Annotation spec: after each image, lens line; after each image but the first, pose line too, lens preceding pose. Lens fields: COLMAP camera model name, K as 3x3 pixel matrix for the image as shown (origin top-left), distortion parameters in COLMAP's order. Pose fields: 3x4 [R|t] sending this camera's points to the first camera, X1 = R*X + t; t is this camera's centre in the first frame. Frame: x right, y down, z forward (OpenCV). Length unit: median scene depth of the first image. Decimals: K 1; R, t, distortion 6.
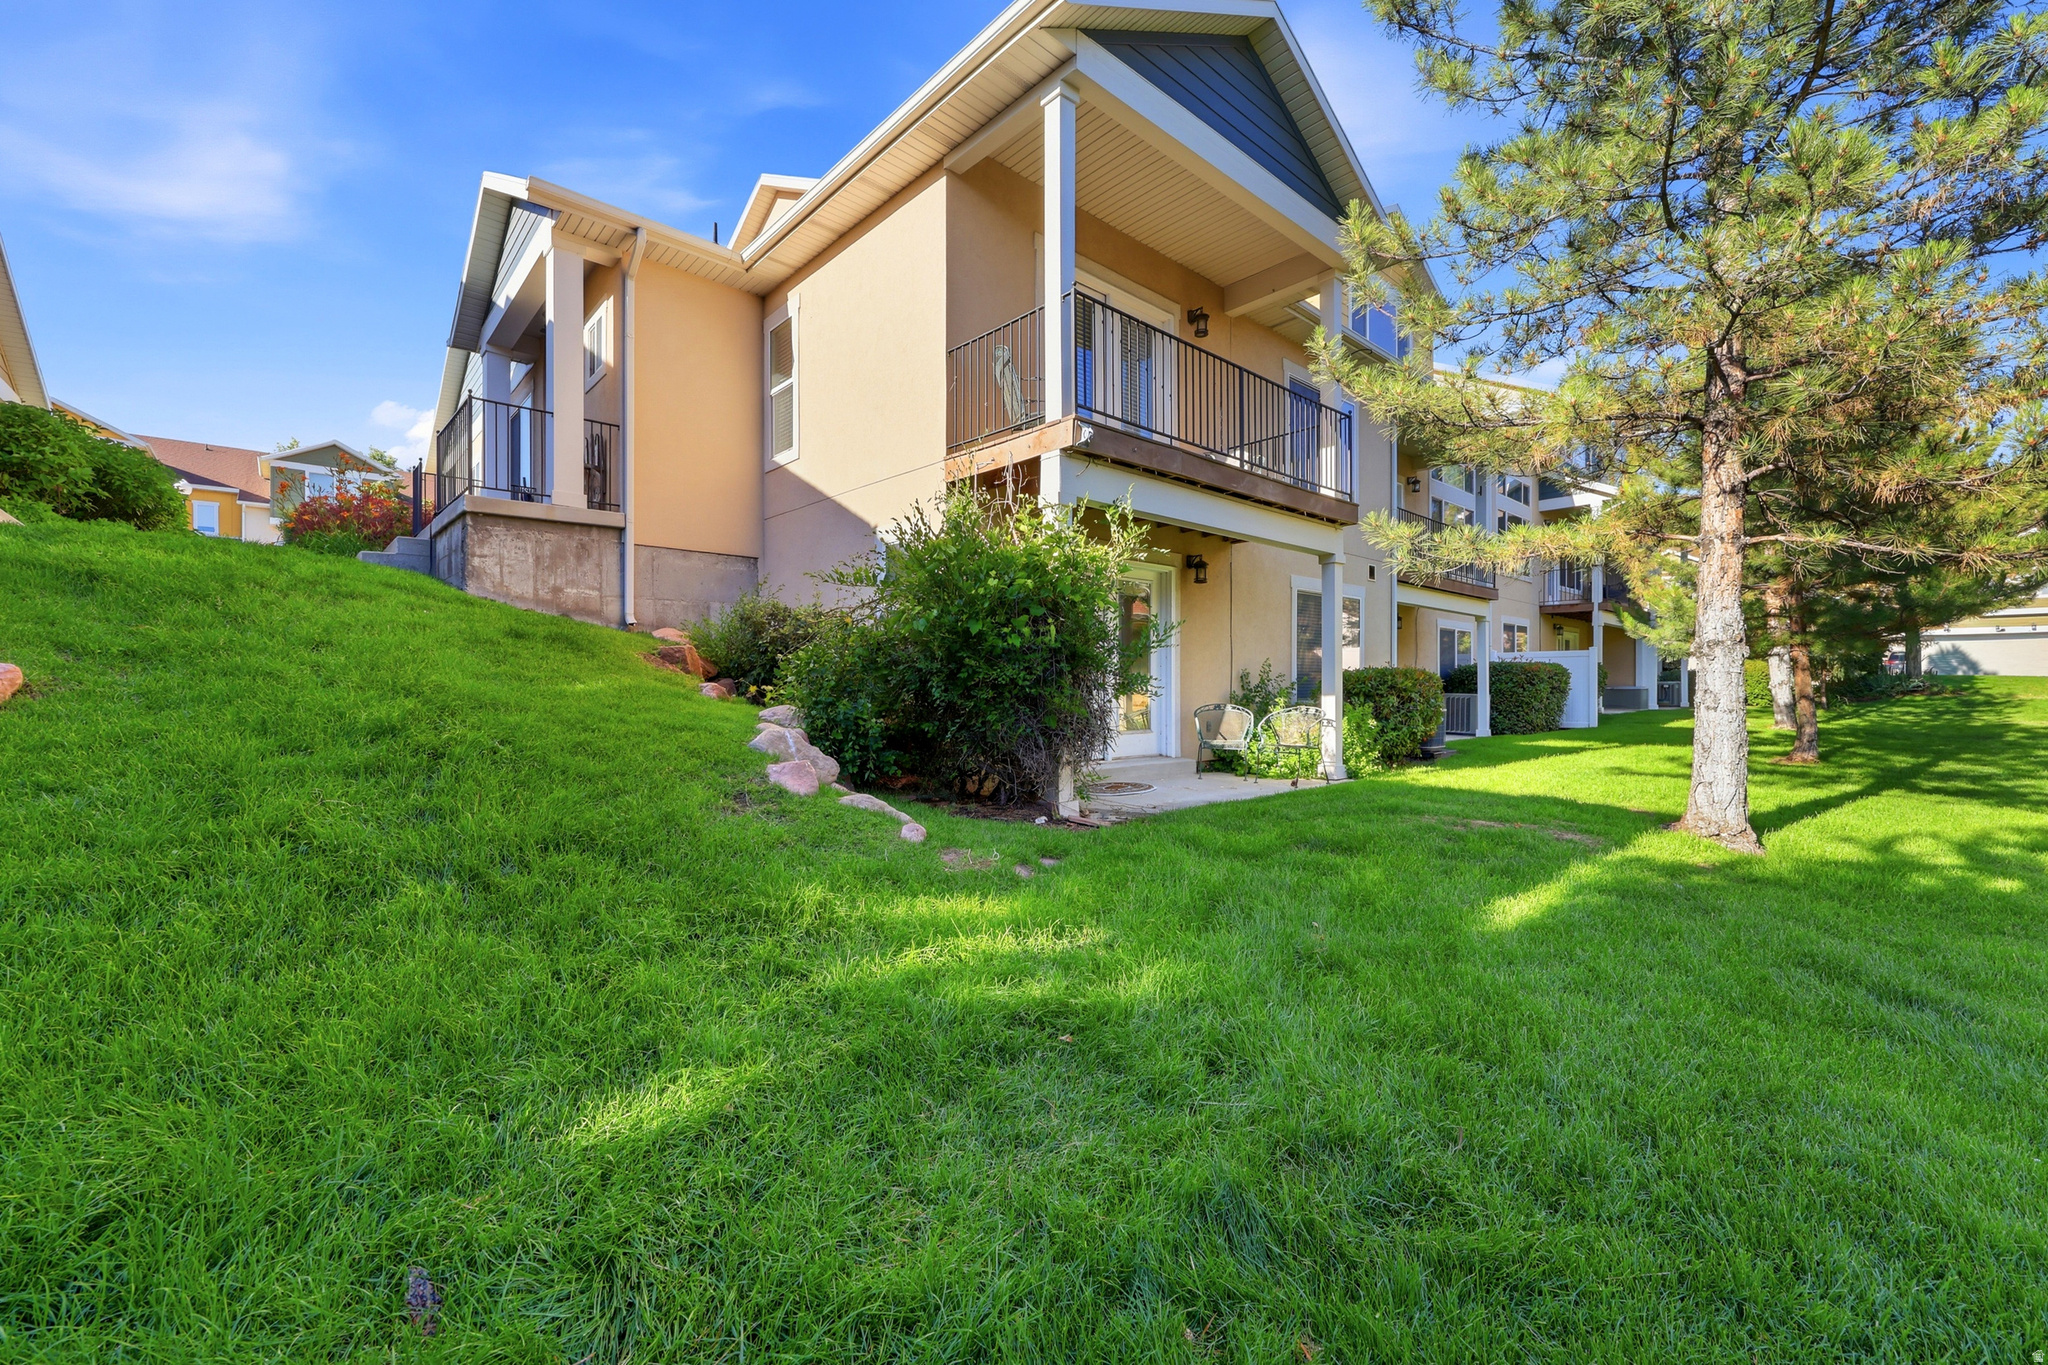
lens RADIAL K [[831.4, 0, 1029.6], [0, 831.4, 680.7], [0, 0, 1]] dist [-0.009359, -0.000068]
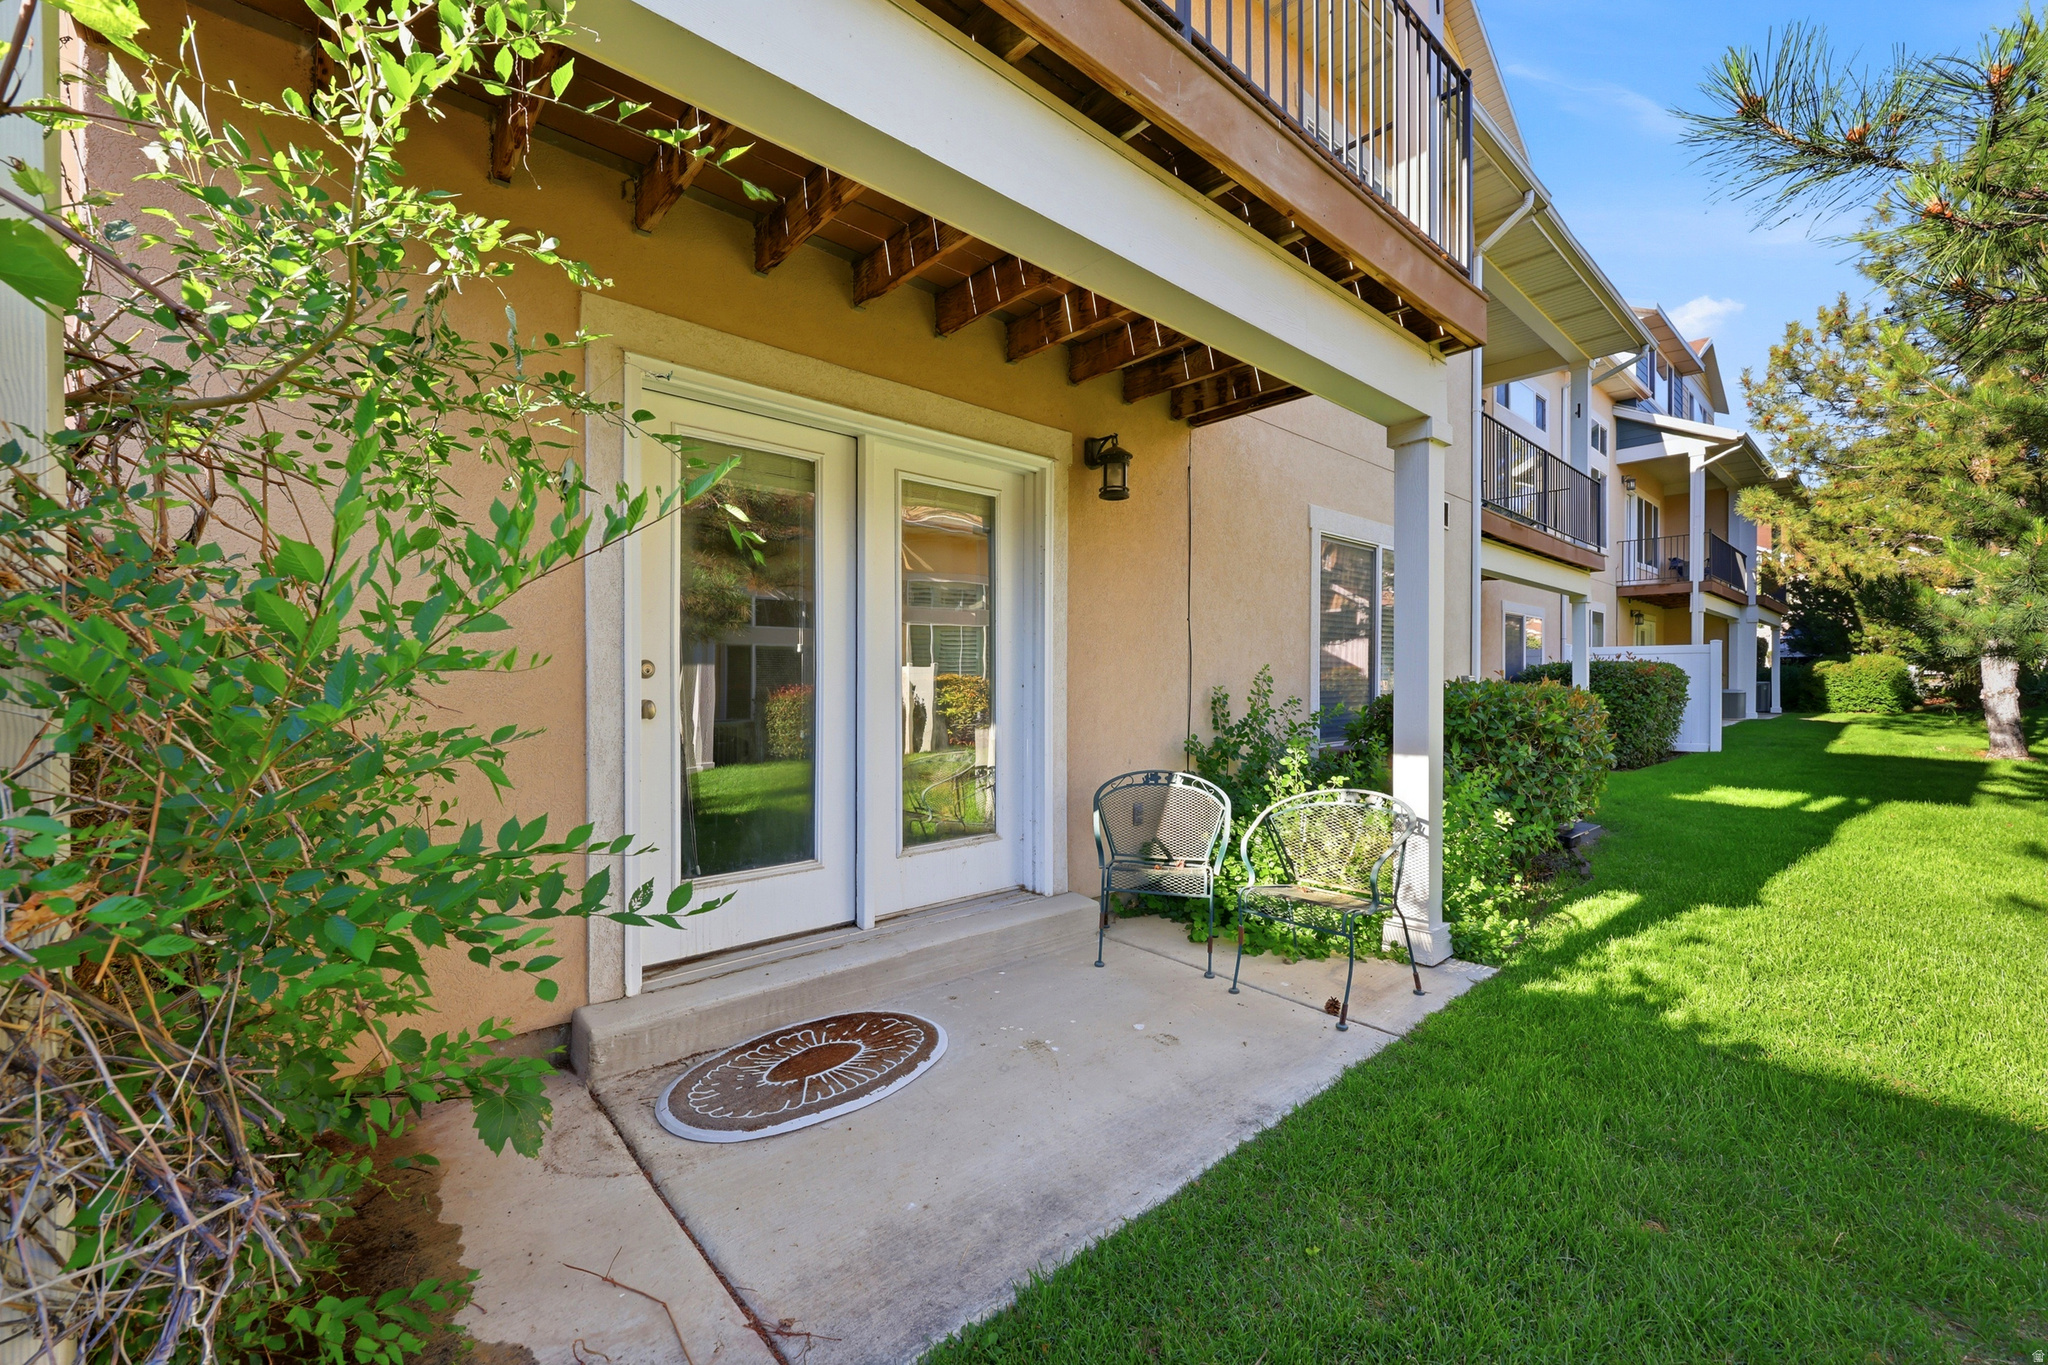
lens RADIAL K [[831.4, 0, 1016.6], [0, 831.4, 681.8], [0, 0, 1]] dist [-0.009359, -0.000068]
pose [[0.999966, 0.000327, -0.008265, 0.157263], [-0.000244, 0.999950, 0.009998, -0.024504], [0.008268, -0.009996, 0.999916, 0.555713]]
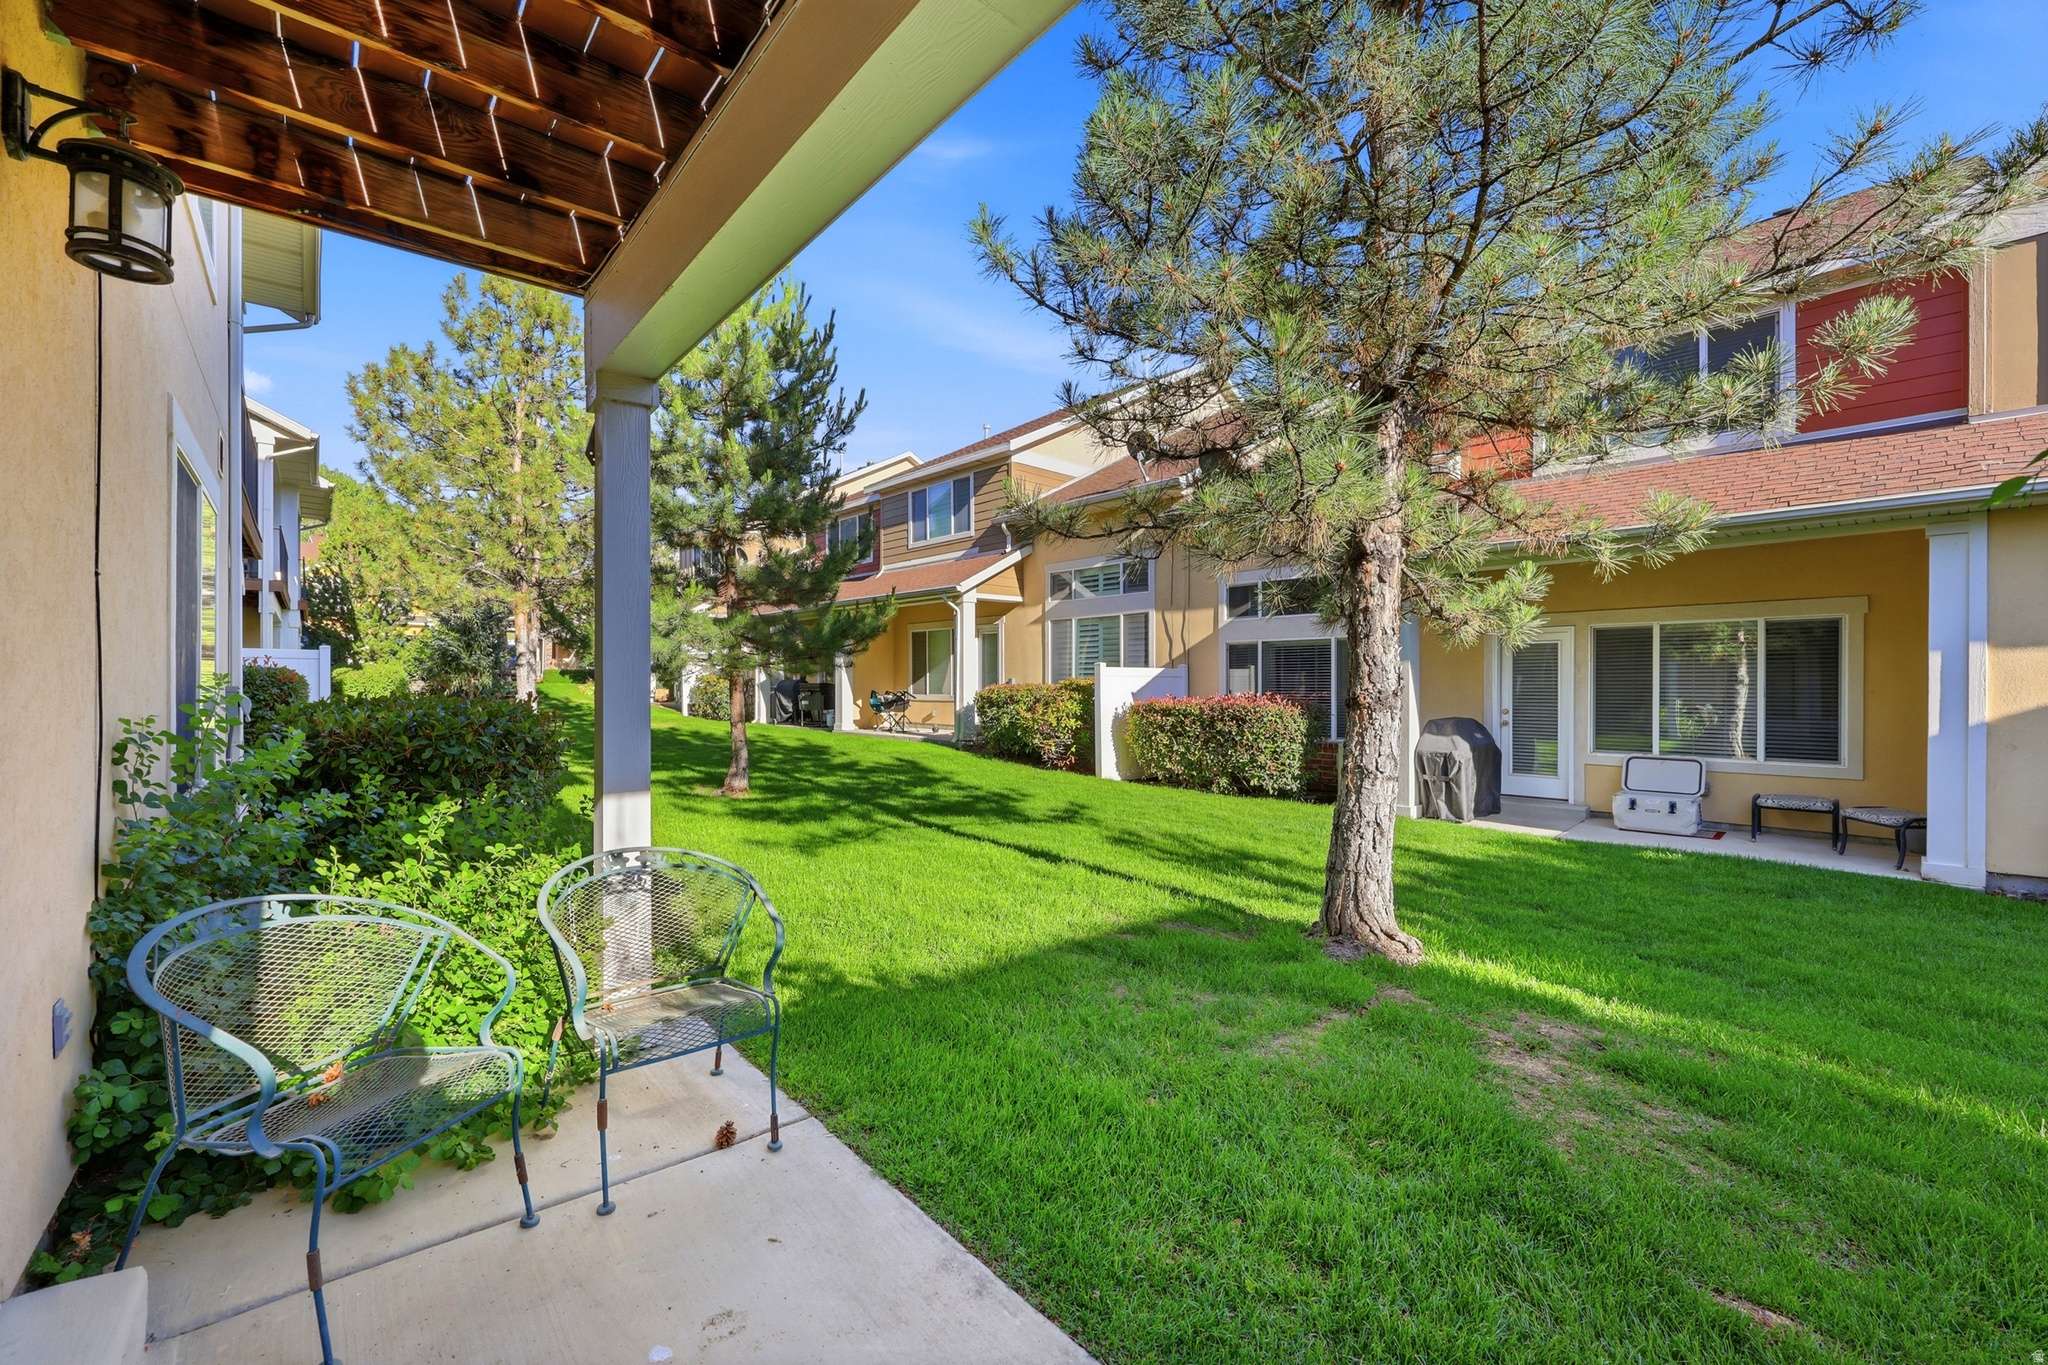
lens RADIAL K [[831.4, 0, 1012.7], [0, 831.4, 683.1], [0, 0, 1]] dist [-0.009359, -0.000068]
pose [[0.046449, -0.004125, 0.998912, 0.029706], [-0.002404, 0.999988, 0.004241, -0.029093], [-0.998918, -0.002599, 0.046439, 0.802824]]
